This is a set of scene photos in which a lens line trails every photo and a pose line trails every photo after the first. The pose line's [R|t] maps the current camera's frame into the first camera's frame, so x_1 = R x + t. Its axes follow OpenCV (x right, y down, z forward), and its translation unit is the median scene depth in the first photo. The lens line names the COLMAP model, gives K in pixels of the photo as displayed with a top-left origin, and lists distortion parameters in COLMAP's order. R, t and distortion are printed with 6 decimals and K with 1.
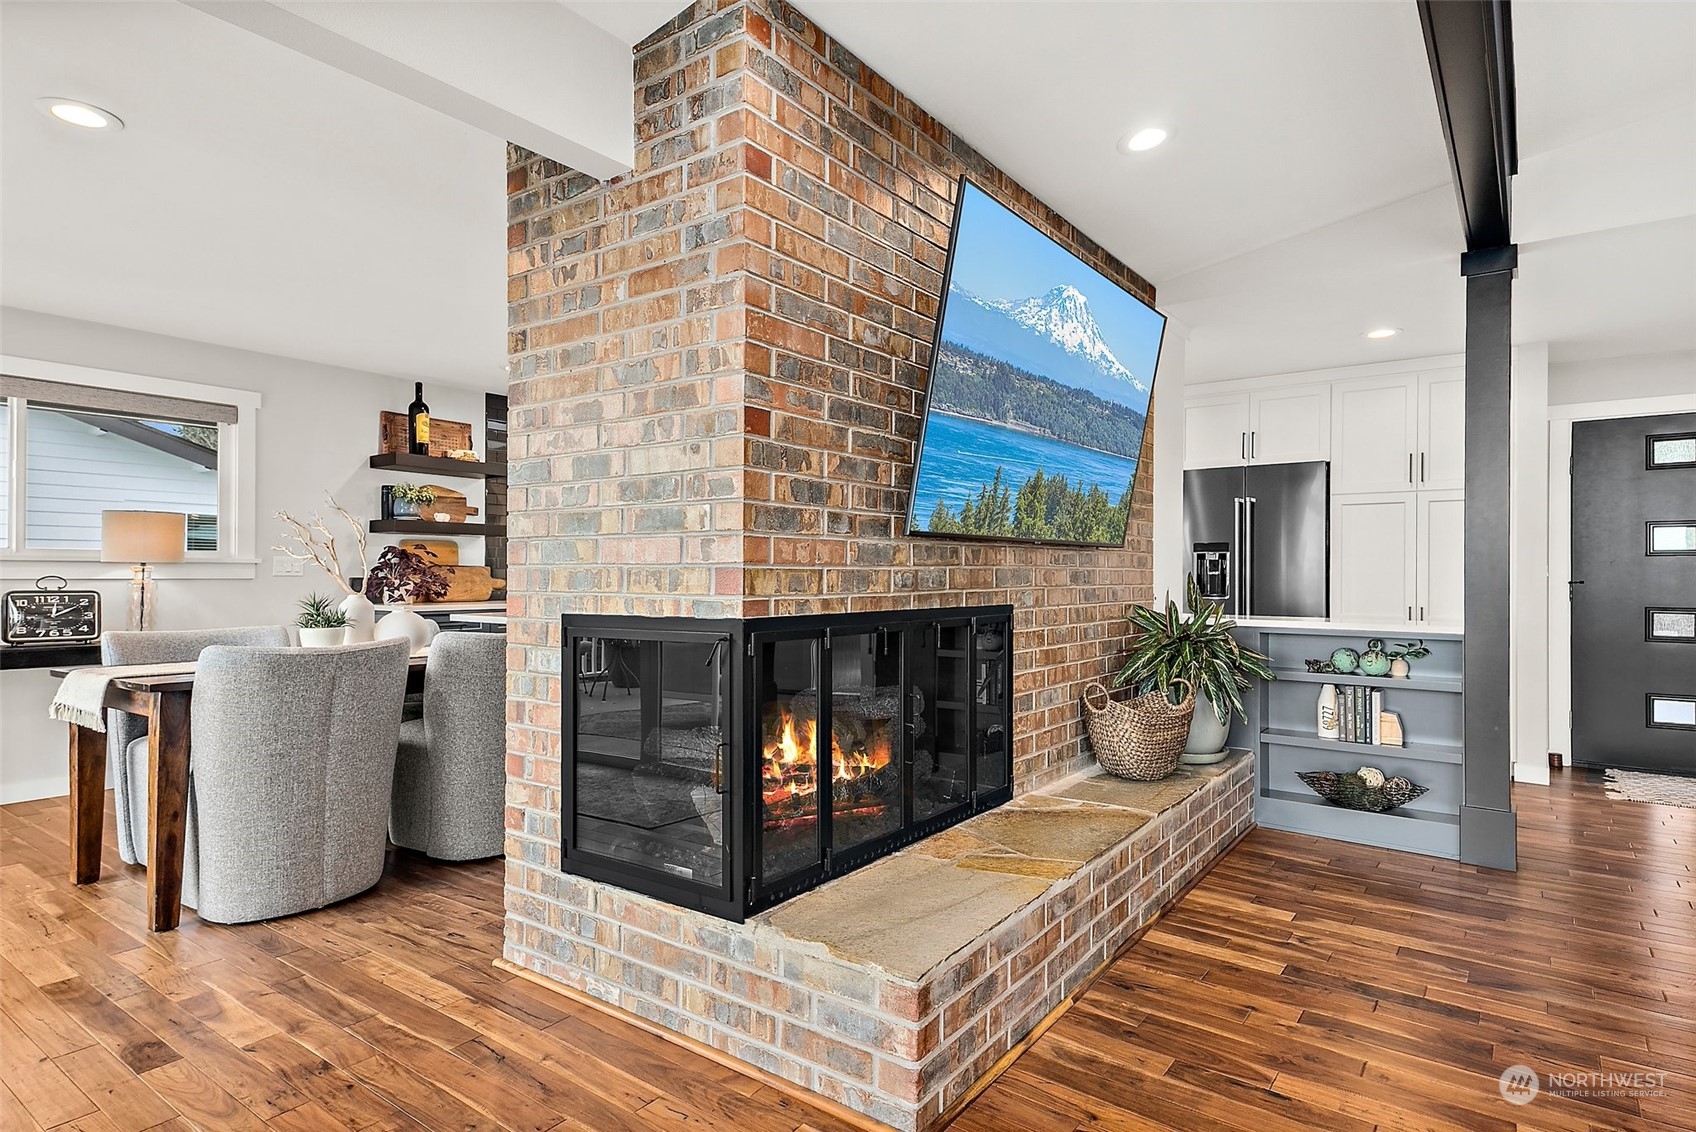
lens RADIAL K [[910.7, 0, 850.5], [0, 910.7, 567.7], [0, 0, 1]] dist [0.043277, -0.017677]
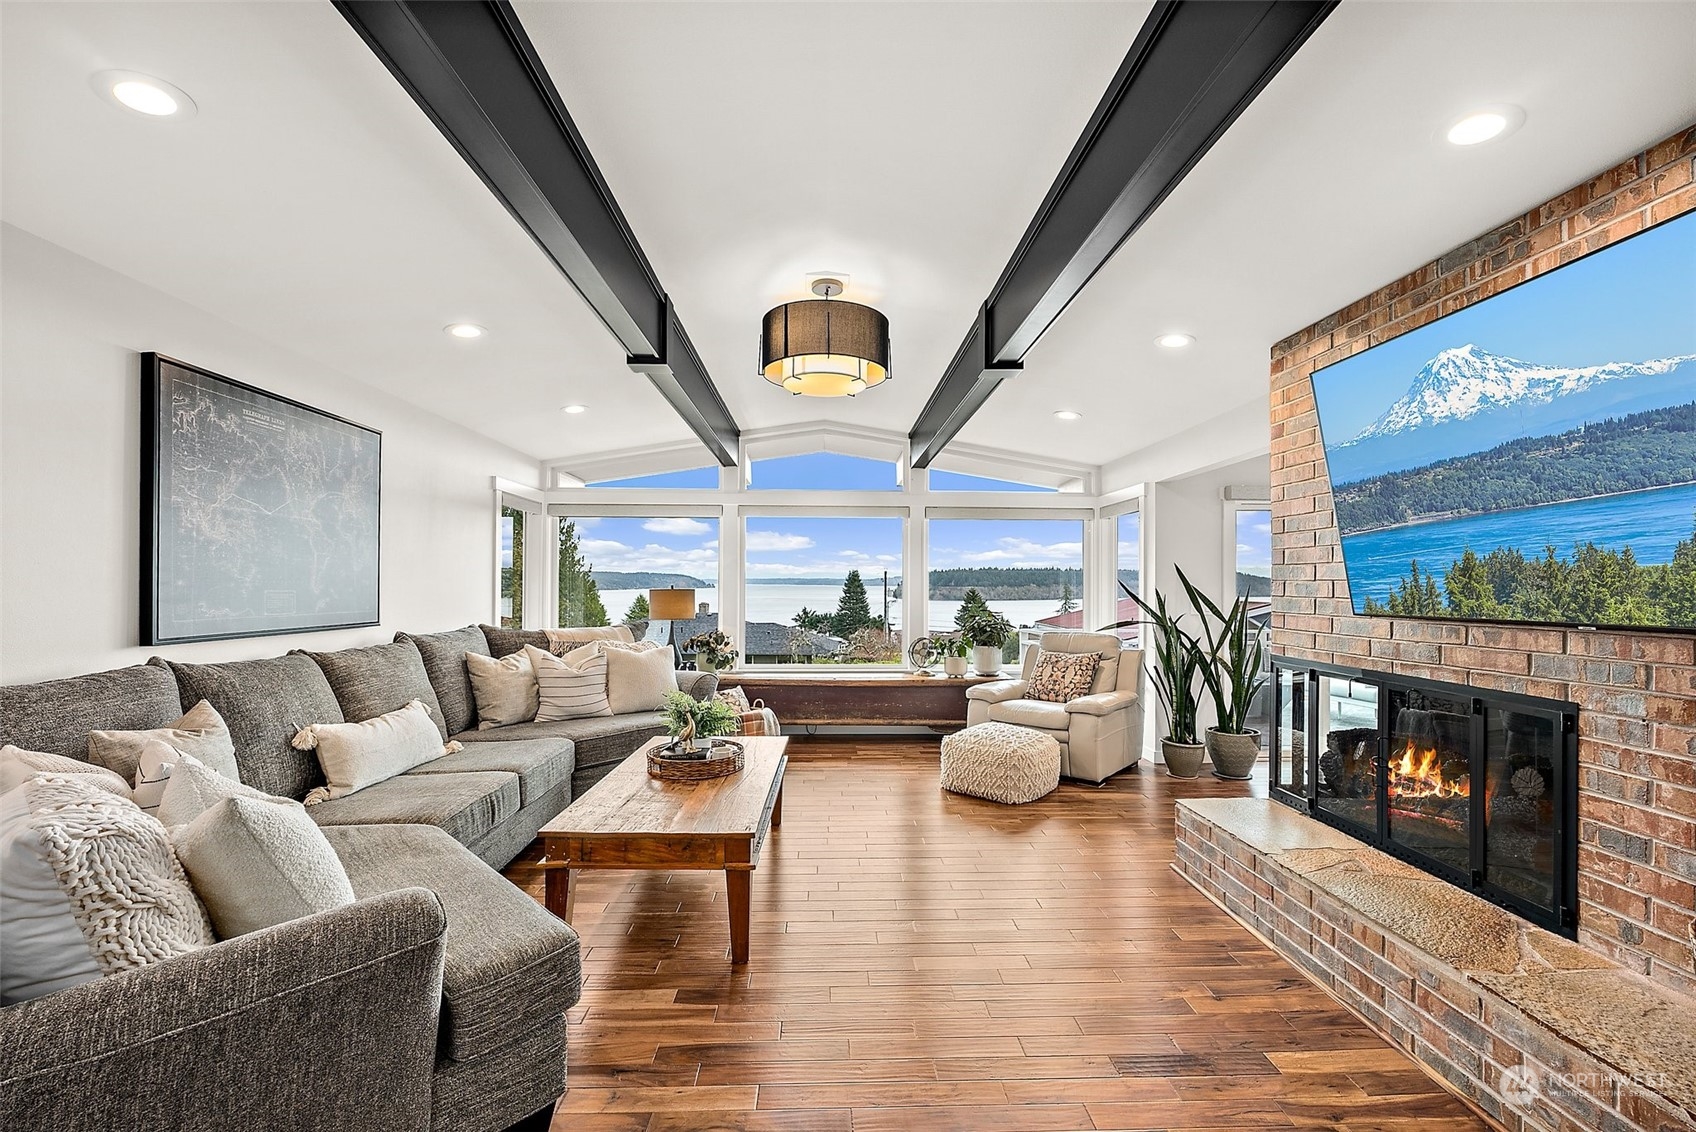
lens RADIAL K [[692.1, 0, 847.8], [0, 692.1, 580.5], [0, 0, 1]] dist [-0.003261, -0.003532]
pose [[-0.780460, -0.012173, -0.625087, 1.009318], [-0.006087, 0.999911, -0.011873, -0.054478], [0.625176, -0.005461, -0.780465, 1.015270]]
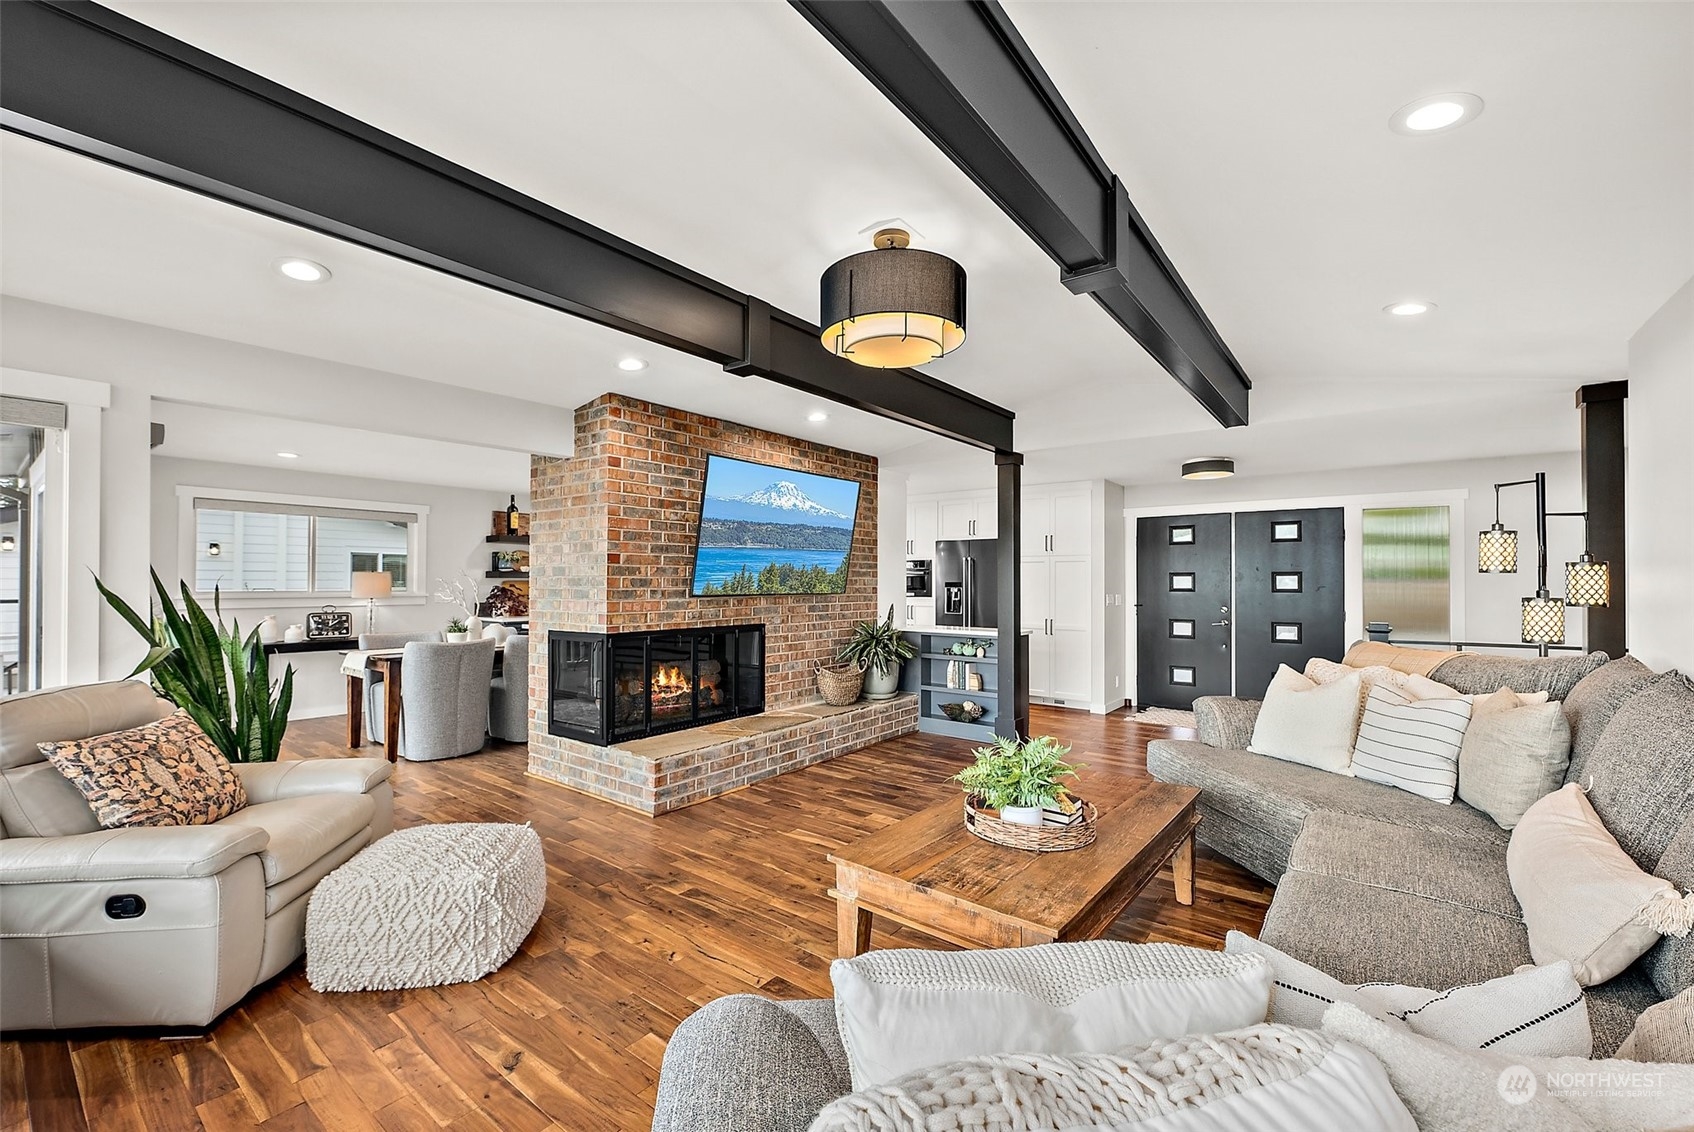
lens RADIAL K [[691.2, 0, 843.4], [0, 691.2, 570.8], [0, 0, 1]] dist [-0.003261, -0.003532]
pose [[0.999731, -0.002077, -0.023084, 0.384260], [0.001833, 0.999943, -0.010565, -0.064482], [0.023105, 0.010520, 0.999678, -0.621096]]
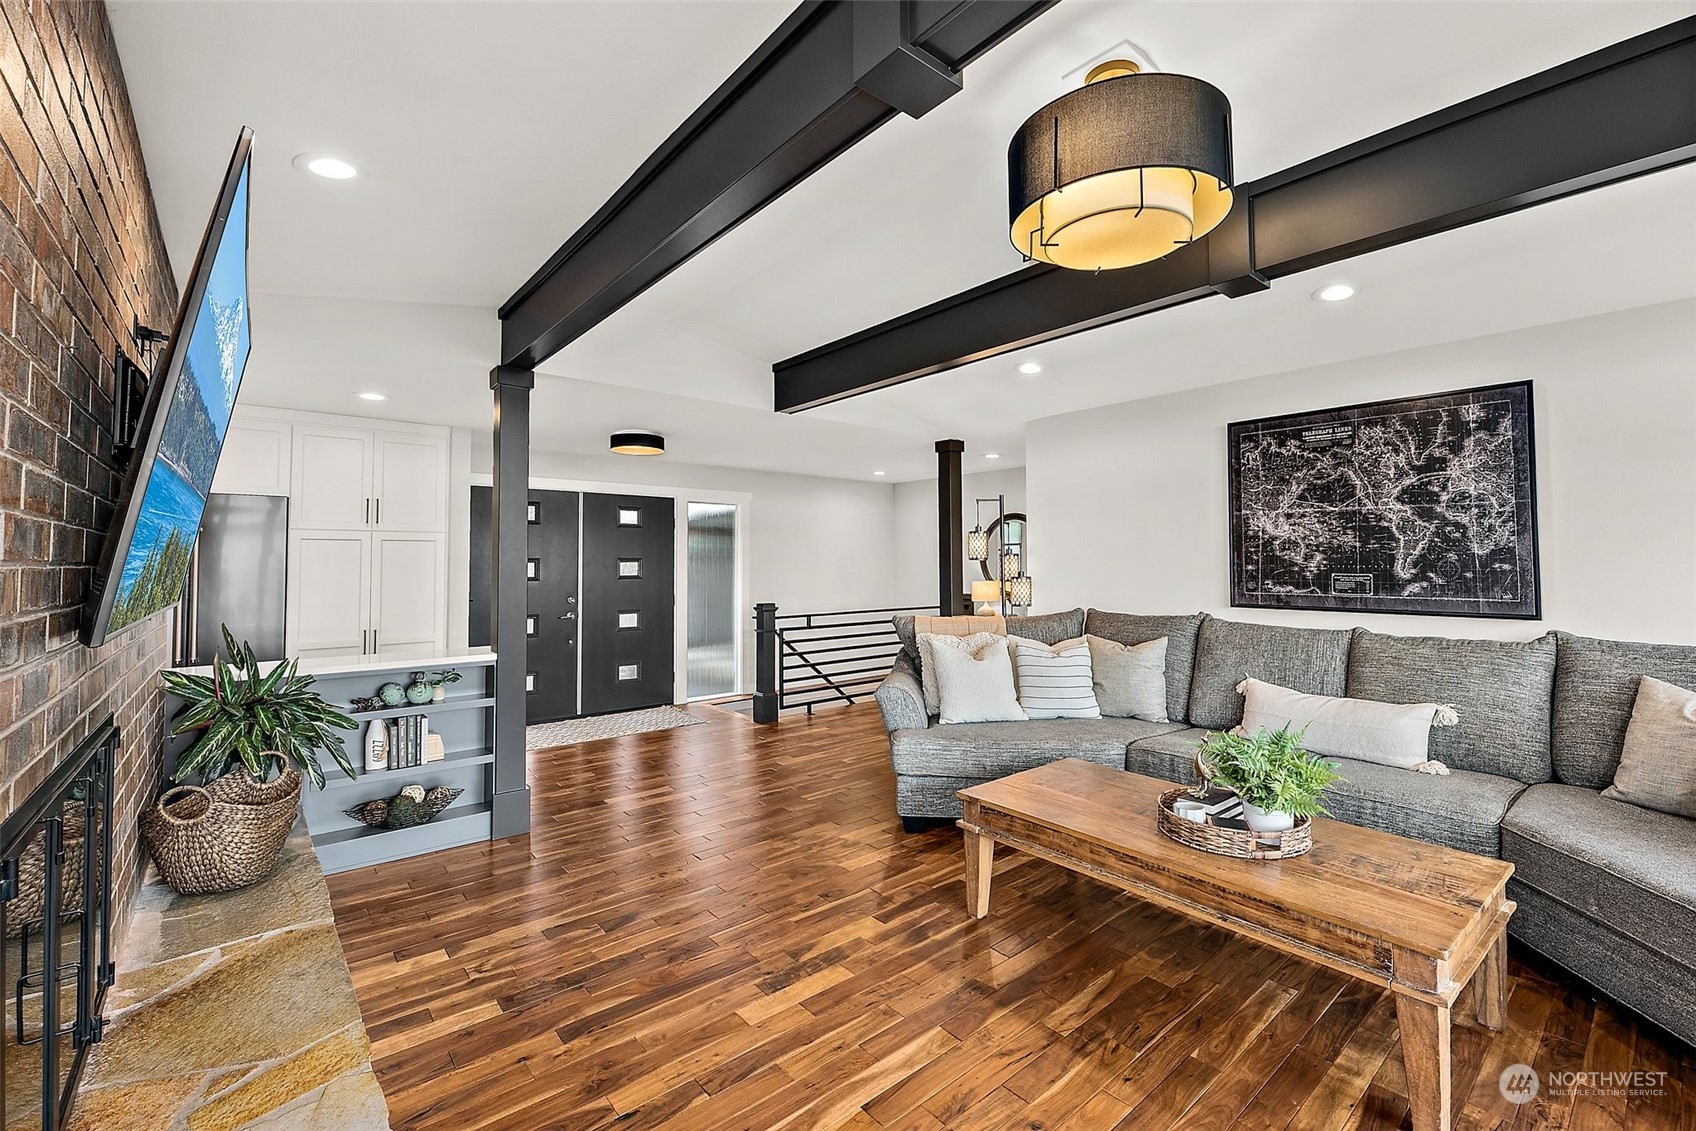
lens RADIAL K [[717.1, 0, 863.3], [0, 717.1, 535.0], [0, 0, 1]] dist [-0.005040, -0.001596]
pose [[0.227364, 0.034012, 0.973216, -0.213811], [0.003027, 0.999360, -0.035633, -0.070251], [-0.973805, 0.011047, 0.227116, 0.302314]]
